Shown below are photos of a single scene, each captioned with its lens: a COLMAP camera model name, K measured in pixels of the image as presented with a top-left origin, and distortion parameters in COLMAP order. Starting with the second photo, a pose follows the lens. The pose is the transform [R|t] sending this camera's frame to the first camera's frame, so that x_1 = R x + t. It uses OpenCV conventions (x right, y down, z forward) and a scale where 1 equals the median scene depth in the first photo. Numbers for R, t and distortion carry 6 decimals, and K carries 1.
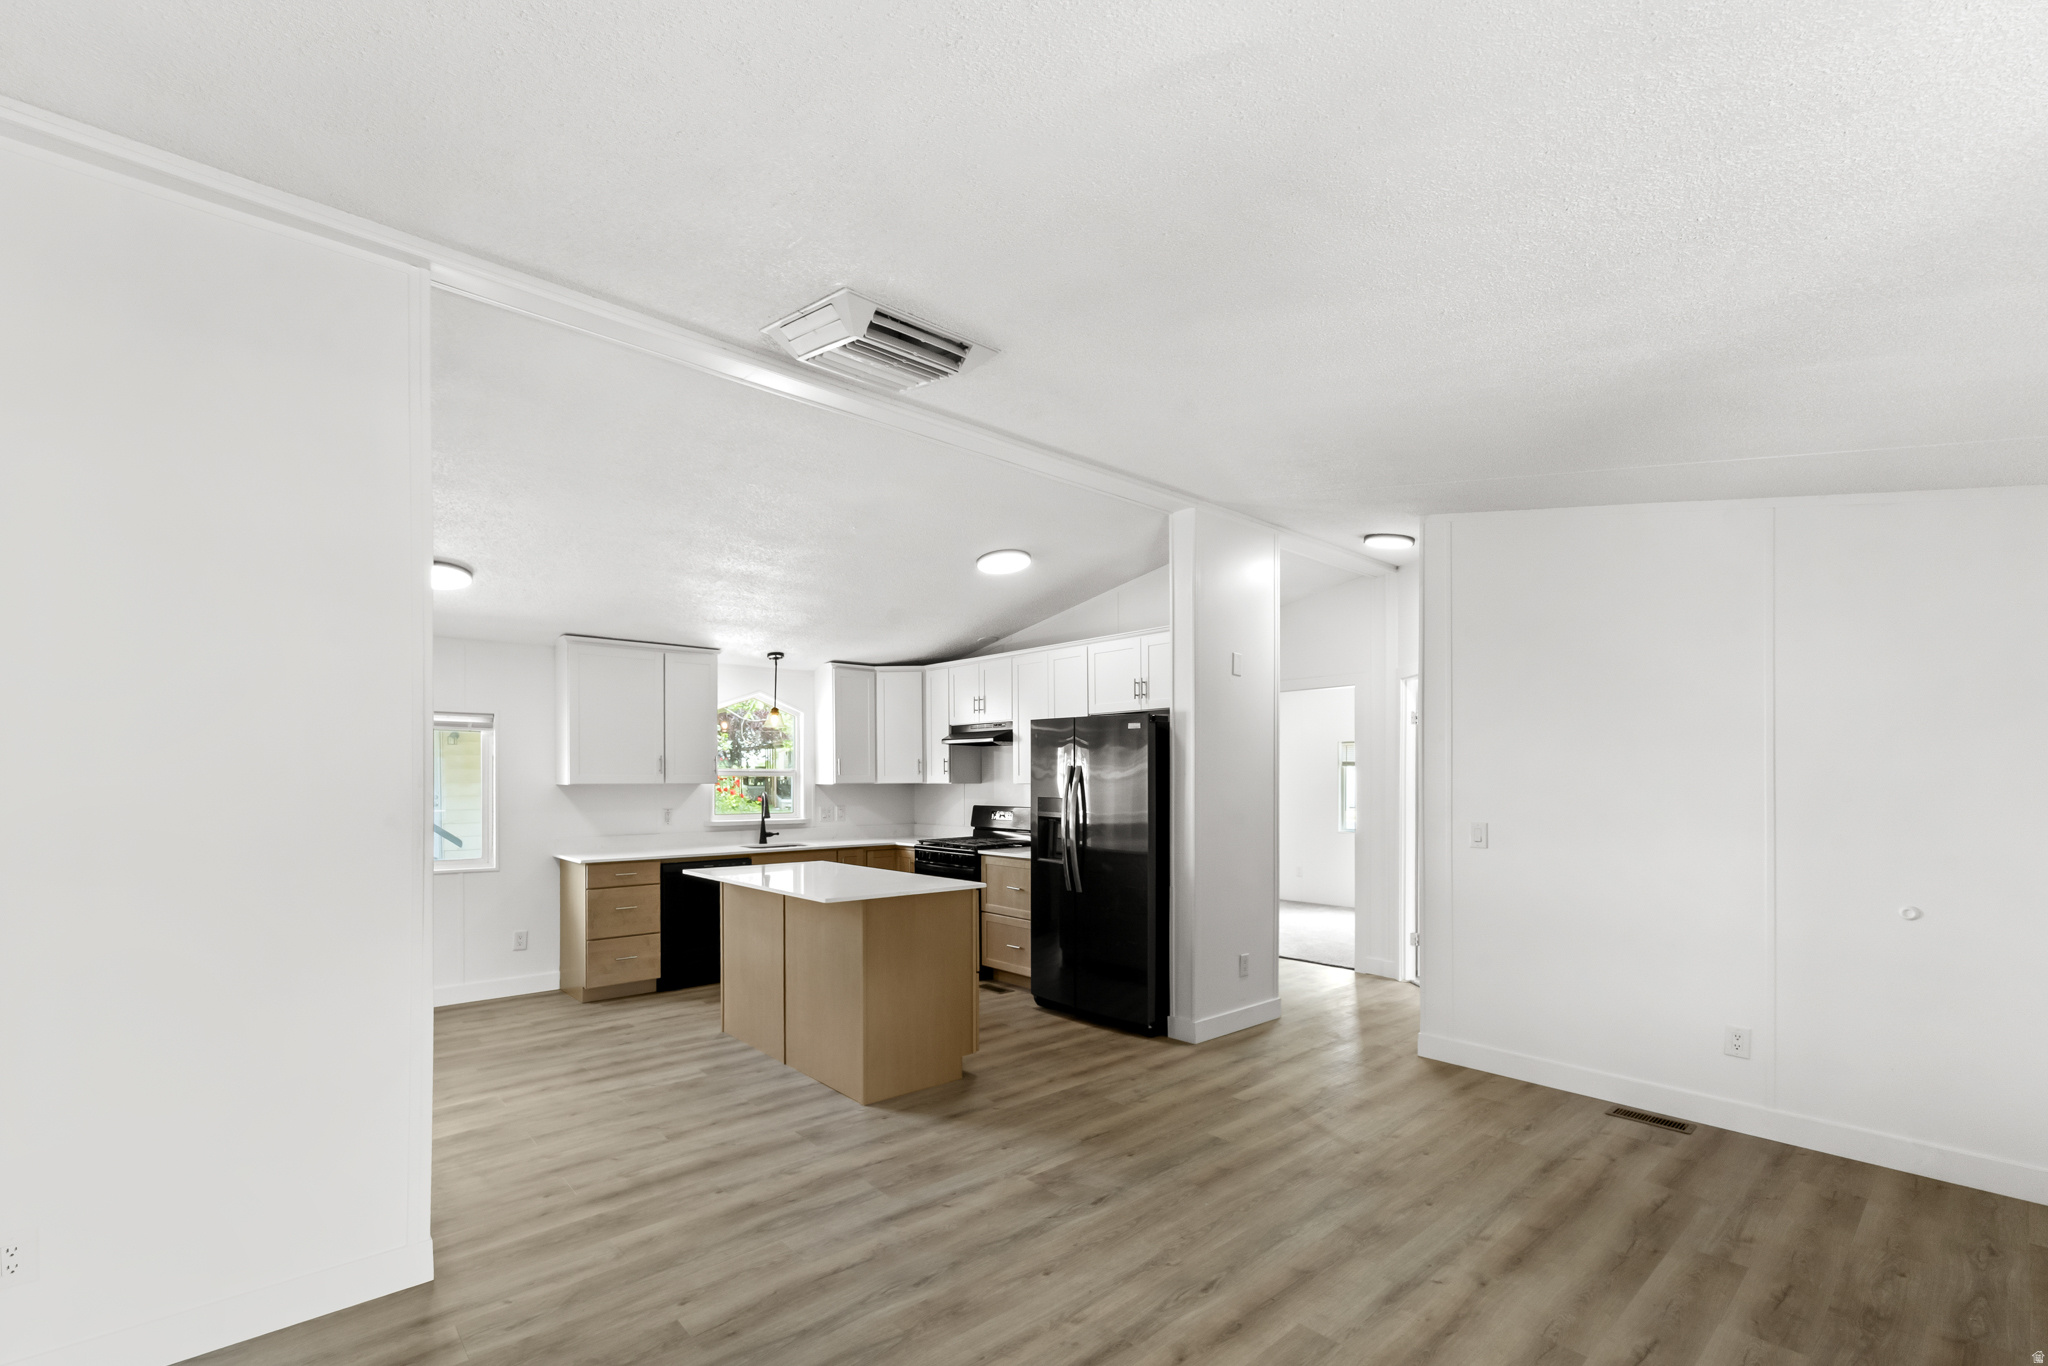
lens RADIAL K [[886.0, 0, 1027.1], [0, 886.0, 768.8], [0, 0, 1]] dist [0.002725, 0.000370]
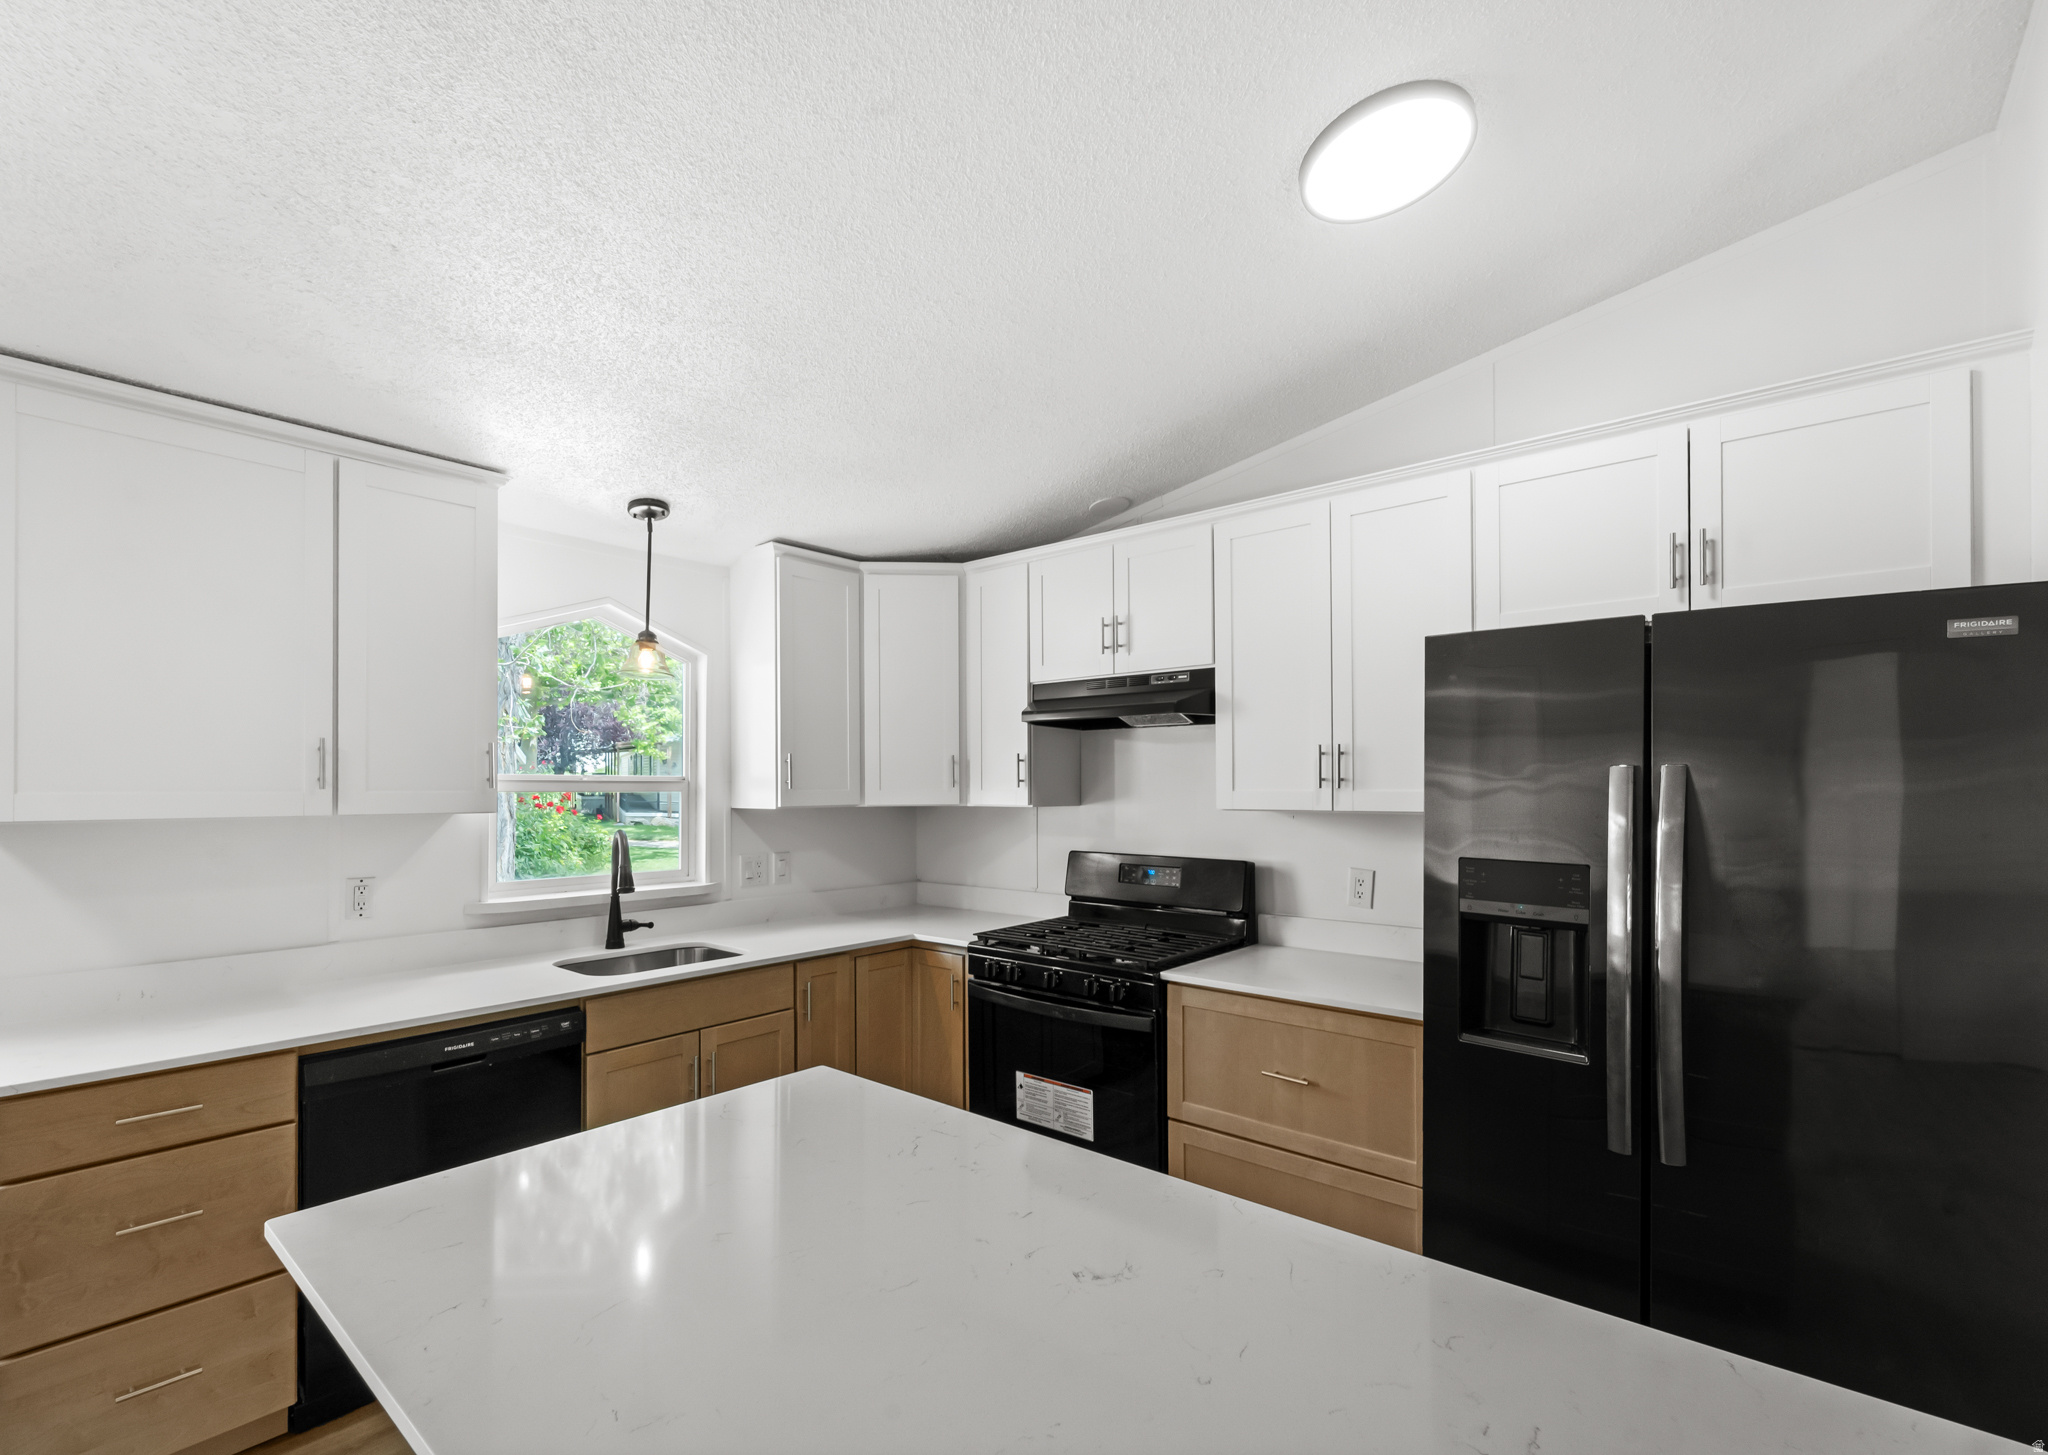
lens RADIAL K [[920.3, 0, 1017.1], [0, 920.3, 770.3], [0, 0, 1]] dist [0.000494, 0.000200]
pose [[0.990988, 0.001624, 0.133941, -0.167933], [-0.000743, 0.999978, -0.006624, 0.000230], [-0.133949, 0.006465, 0.990967, 0.541412]]
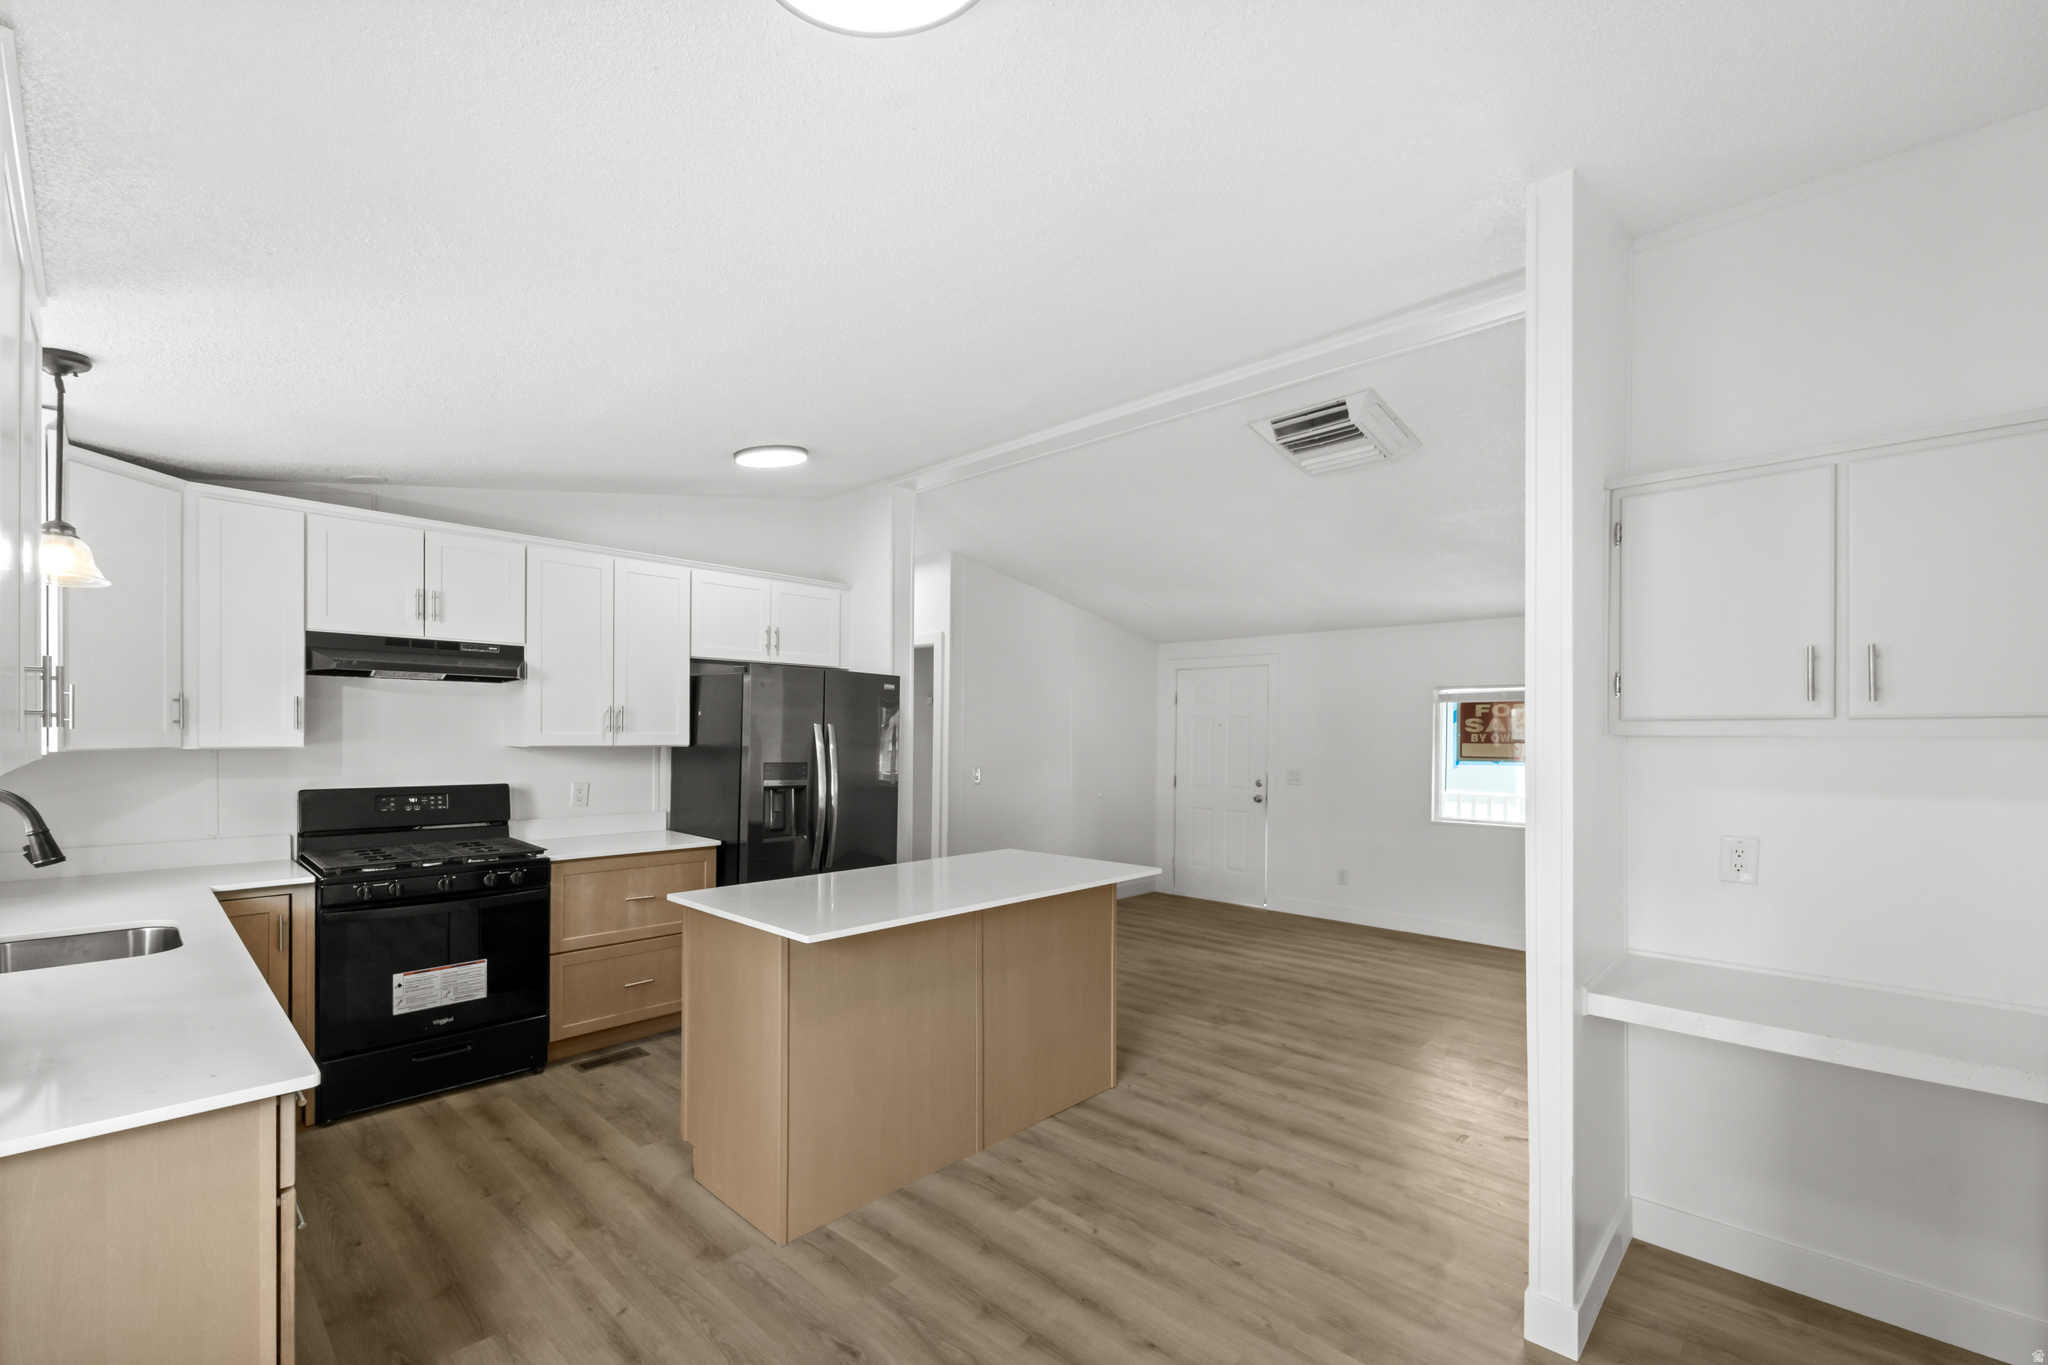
lens RADIAL K [[854.7, 0, 1019.0], [0, 854.7, 736.8], [0, 0, 1]] dist [-0.000120, 0.000047]
pose [[-0.084140, -0.003935, 0.996446, -0.622945], [-0.016918, 0.999854, 0.002520, 0.002268], [-0.996310, -0.016646, -0.084194, 0.678517]]
